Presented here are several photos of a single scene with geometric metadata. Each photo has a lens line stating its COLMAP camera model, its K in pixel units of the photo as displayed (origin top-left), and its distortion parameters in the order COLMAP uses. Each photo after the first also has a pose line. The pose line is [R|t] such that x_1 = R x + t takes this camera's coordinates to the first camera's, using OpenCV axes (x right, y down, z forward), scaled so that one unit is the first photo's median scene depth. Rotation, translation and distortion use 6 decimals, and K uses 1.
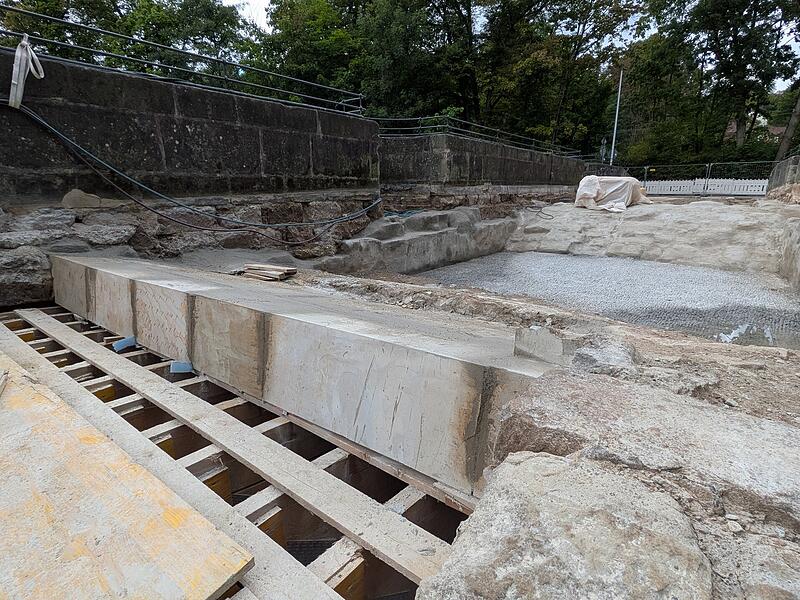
lens RADIAL K [[415.3, 0, 398.9], [0, 415.3, 299.0], [0, 0, 1]] dist [0.006865, -0.006220]
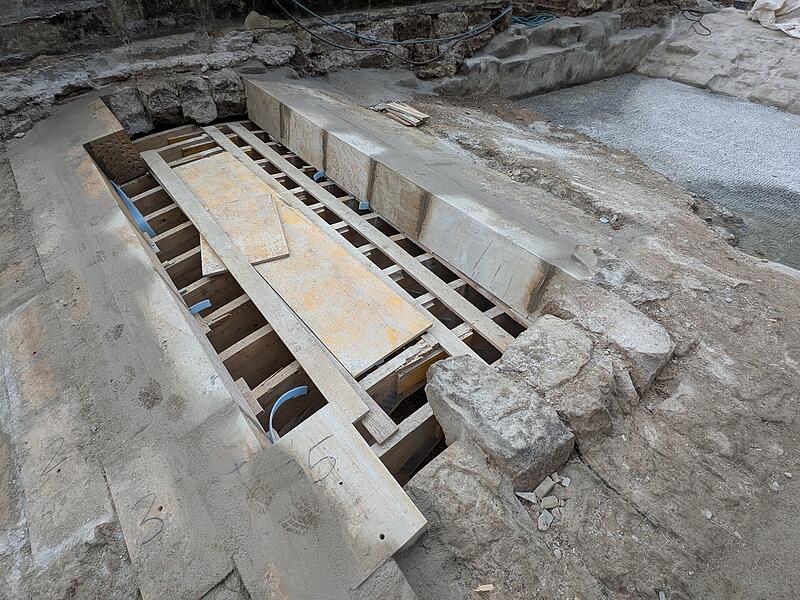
lens RADIAL K [[415.3, 0, 398.9], [0, 415.3, 299.0], [0, 0, 1]] dist [0.006865, -0.006220]
pose [[0.970558, 0.204085, -0.127930, -0.071410], [-0.118205, 0.866335, 0.485275, -0.194095], [0.209867, -0.455866, 0.864952, -0.317296]]
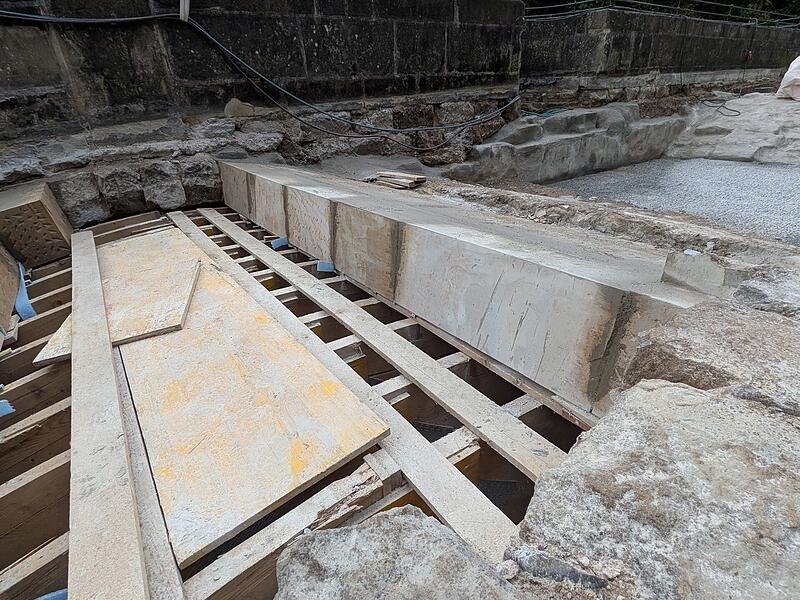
lens RADIAL K [[415.3, 0, 398.9], [0, 415.3, 299.0], [0, 0, 1]] dist [0.006865, -0.006220]
pose [[0.957180, 0.095895, -0.273150, -0.008255], [-0.035230, 0.975116, 0.218880, -0.003118], [0.287343, -0.199885, 0.936739, -0.013941]]
